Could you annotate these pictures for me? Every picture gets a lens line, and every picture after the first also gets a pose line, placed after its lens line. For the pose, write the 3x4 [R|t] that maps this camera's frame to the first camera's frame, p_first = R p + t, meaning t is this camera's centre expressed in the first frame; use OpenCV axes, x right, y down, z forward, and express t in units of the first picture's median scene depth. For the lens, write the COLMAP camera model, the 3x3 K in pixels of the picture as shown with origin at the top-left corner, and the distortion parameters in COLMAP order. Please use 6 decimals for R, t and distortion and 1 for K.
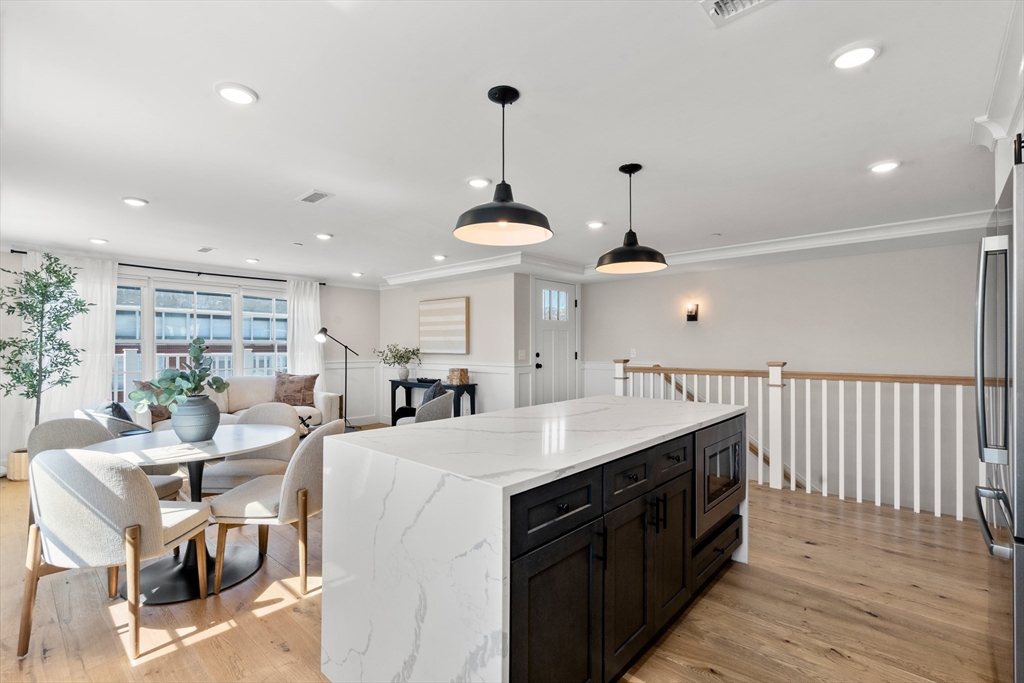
lens RADIAL K [[466.6, 0, 512.3], [0, 466.6, 339.5], [0, 0, 1]] dist [-0.001934, 0.000528]
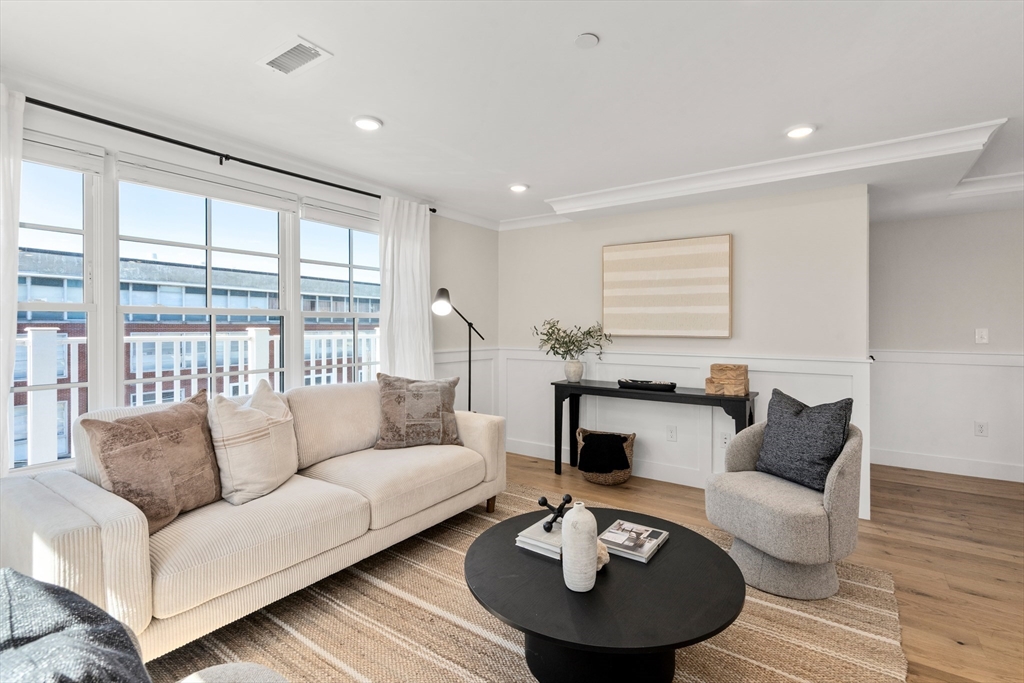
lens RADIAL K [[470.6, 0, 512.5], [0, 470.6, 323.4], [0, 0, 1]] dist [-0.003463, -0.000400]
pose [[0.991575, 0.003196, 0.129496, -0.407223], [-0.004419, 0.999948, 0.009158, 0.009809], [-0.129460, -0.009653, 0.991538, 0.463610]]
